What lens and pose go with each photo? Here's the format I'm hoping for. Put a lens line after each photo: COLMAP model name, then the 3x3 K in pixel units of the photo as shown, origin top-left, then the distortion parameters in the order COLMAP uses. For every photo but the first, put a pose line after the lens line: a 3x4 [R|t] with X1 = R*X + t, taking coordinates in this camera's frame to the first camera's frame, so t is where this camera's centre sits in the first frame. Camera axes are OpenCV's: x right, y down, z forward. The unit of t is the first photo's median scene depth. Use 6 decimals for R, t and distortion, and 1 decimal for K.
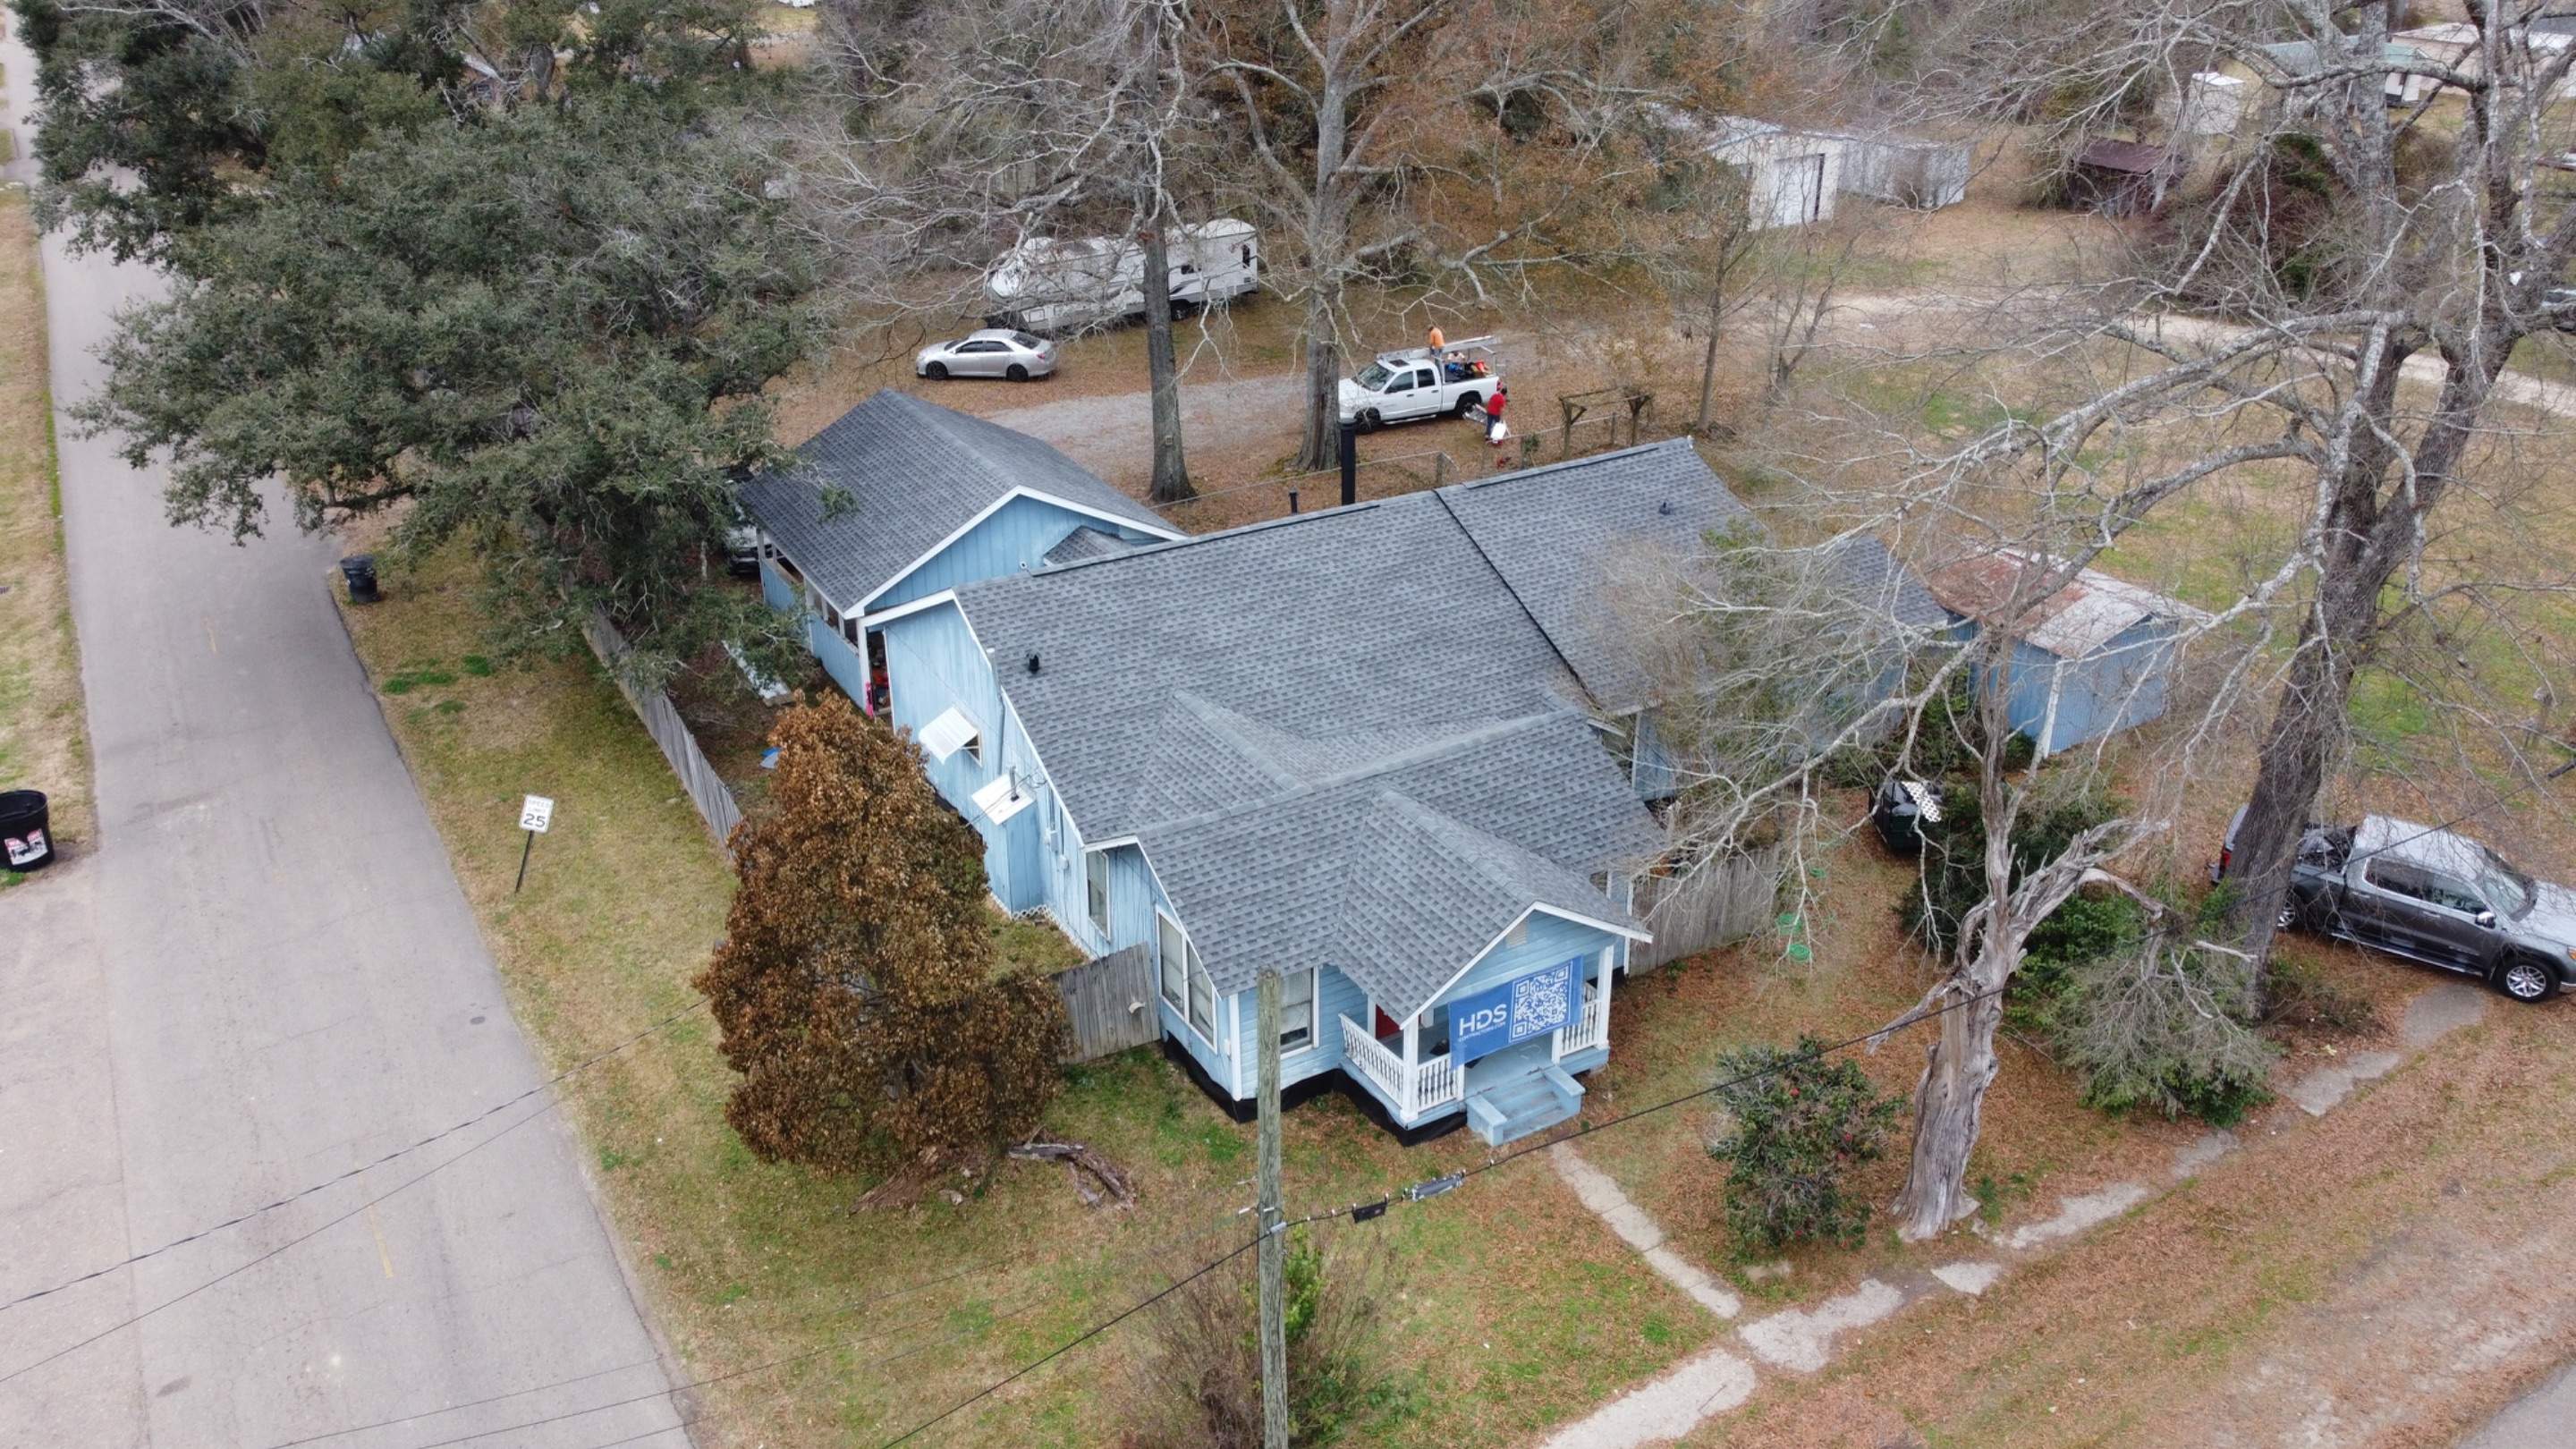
lens RADIAL K [[1950.1, 0, 1293.8], [0, 1950.1, 711.9], [0, 0, 1]] dist [-0.000476, -0.010215]
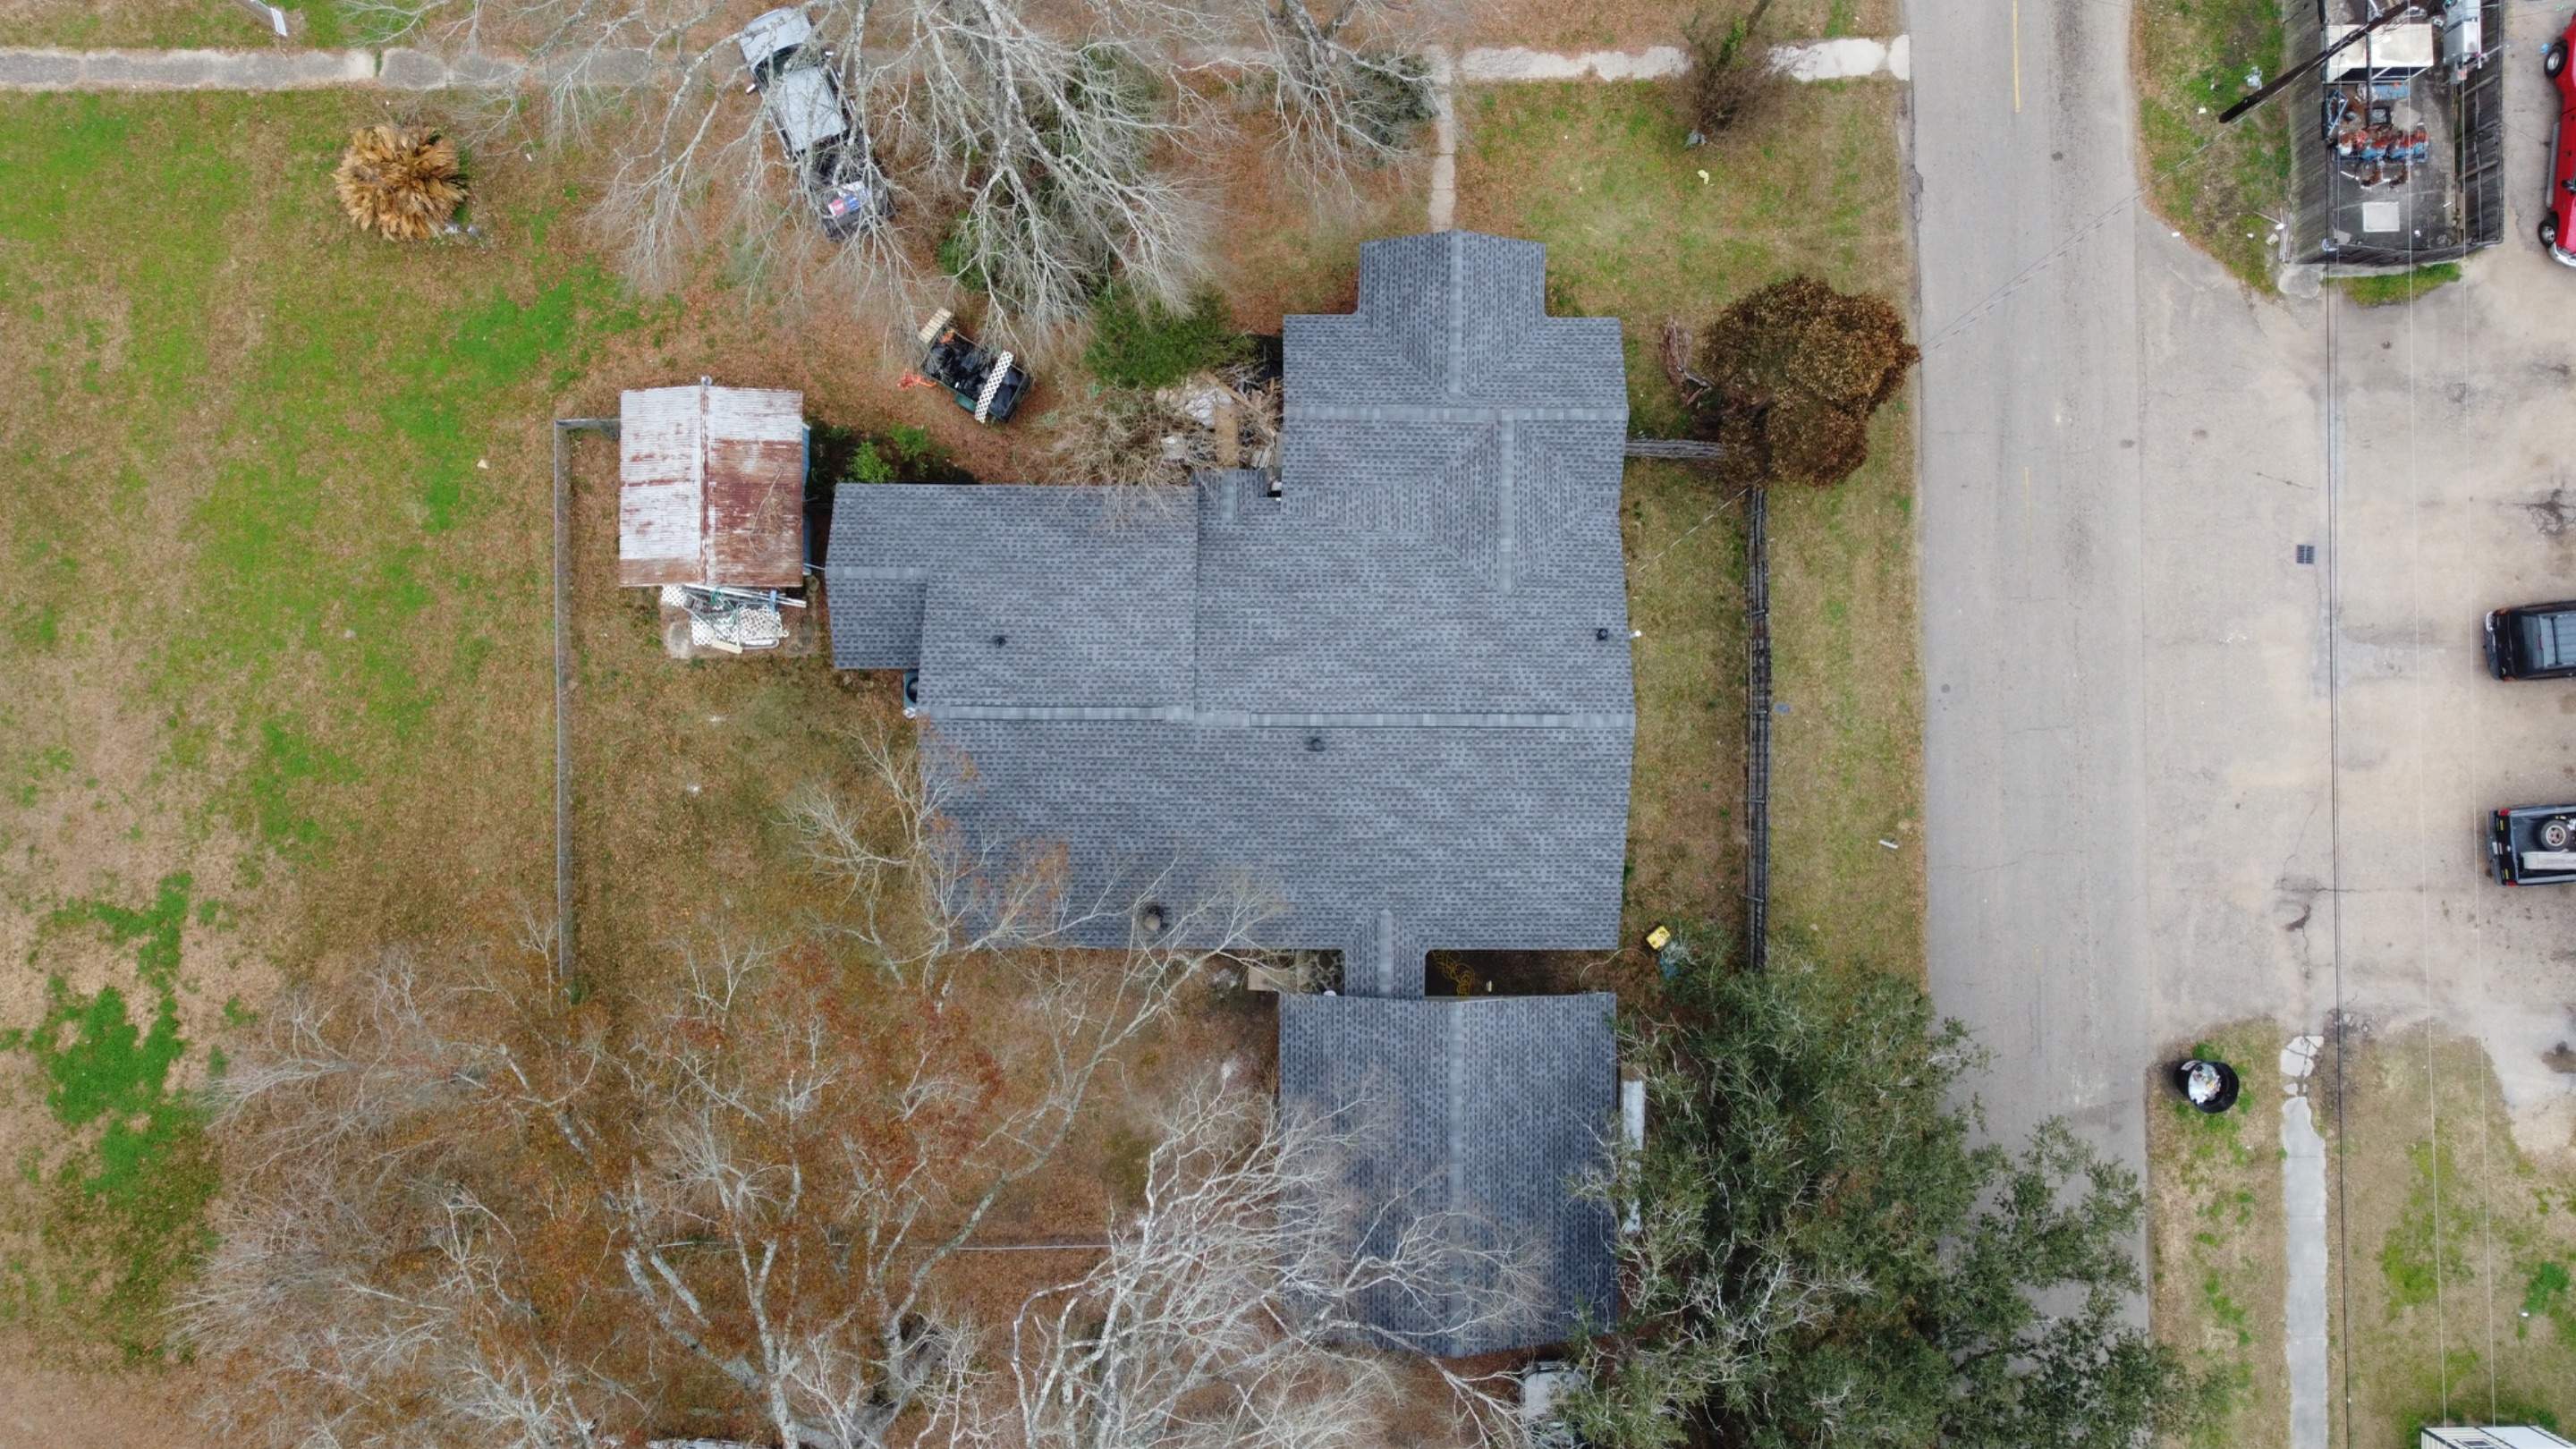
lens RADIAL K [[1950.1, 0, 1279.7], [0, 1950.1, 698.7], [0, 0, 1]] dist [-0.000476, -0.010215]
pose [[-0.858303, -0.512897, 0.015933, 0.017075], [0.220321, -0.340297, 0.914142, -1.354923], [-0.463439, 0.788121, 0.405080, 0.588006]]
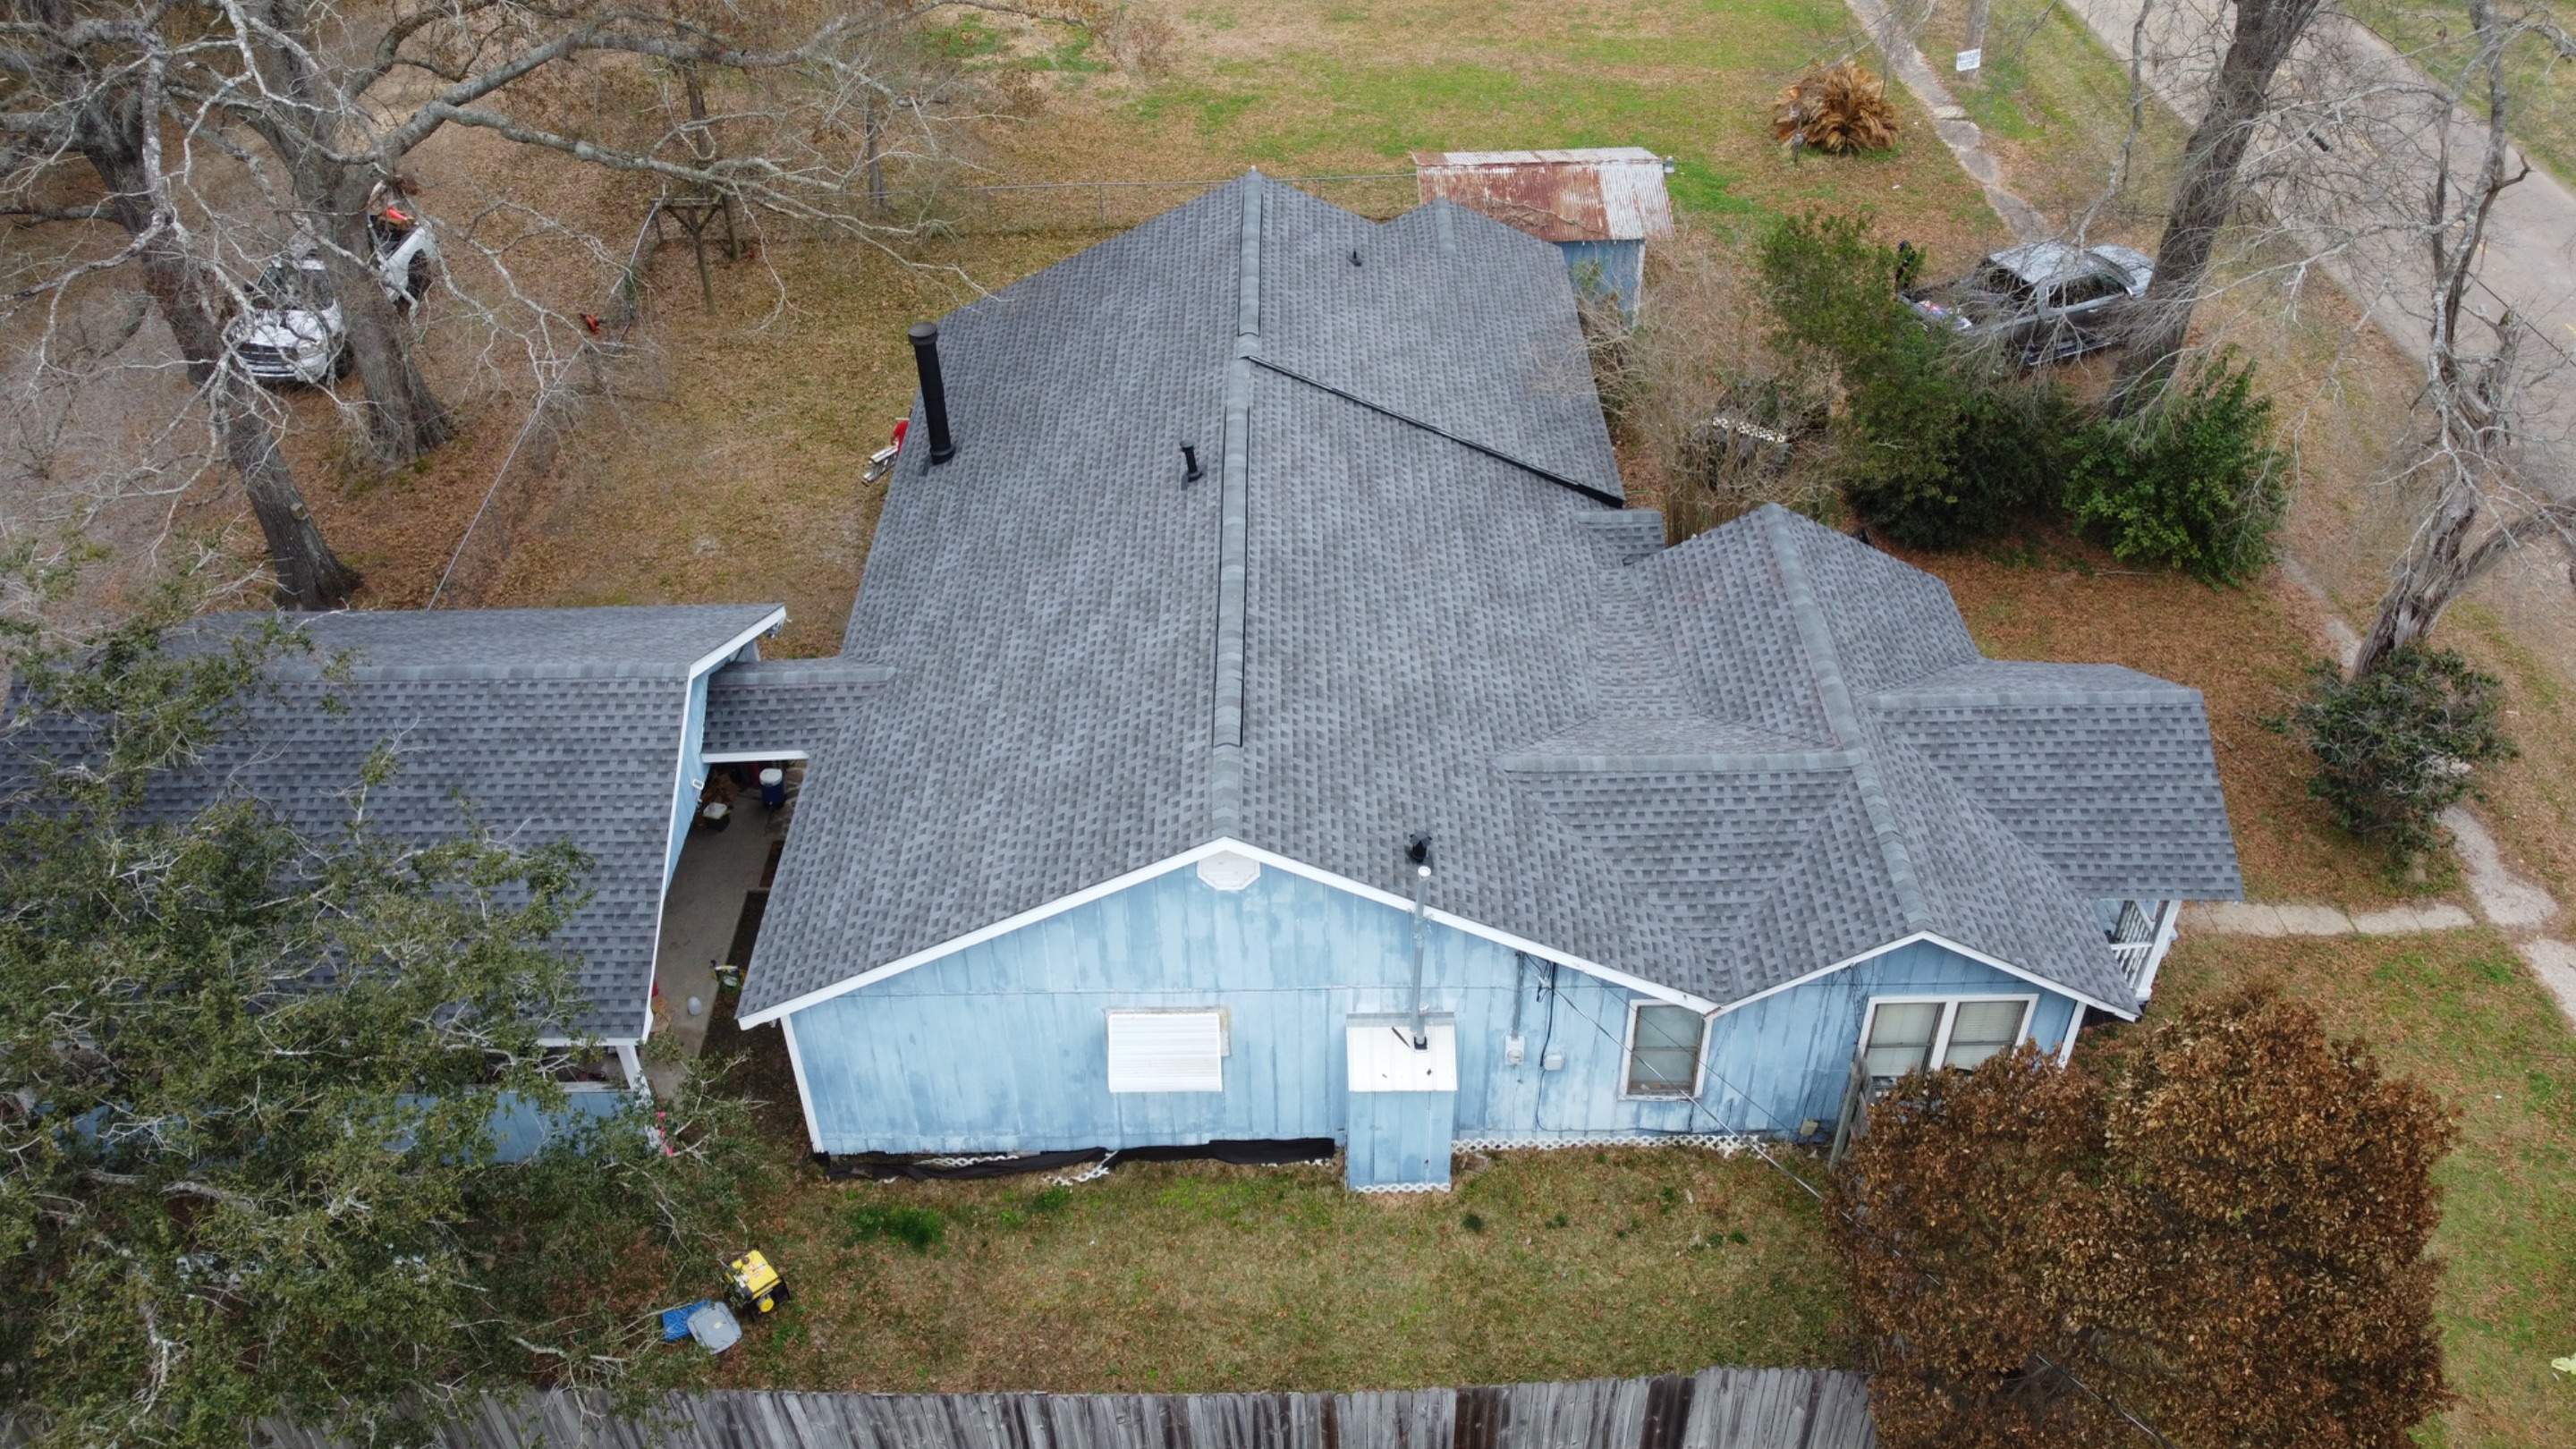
lens RADIAL K [[1950.1, 0, 1295.8], [0, 1950.1, 708.5], [0, 0, 1]] dist [-0.000476, -0.010215]
pose [[0.503739, -0.540960, 0.673505, -0.553077], [0.387482, 0.838313, 0.383522, -0.320020], [-0.772078, 0.067776, 0.631903, 0.636152]]
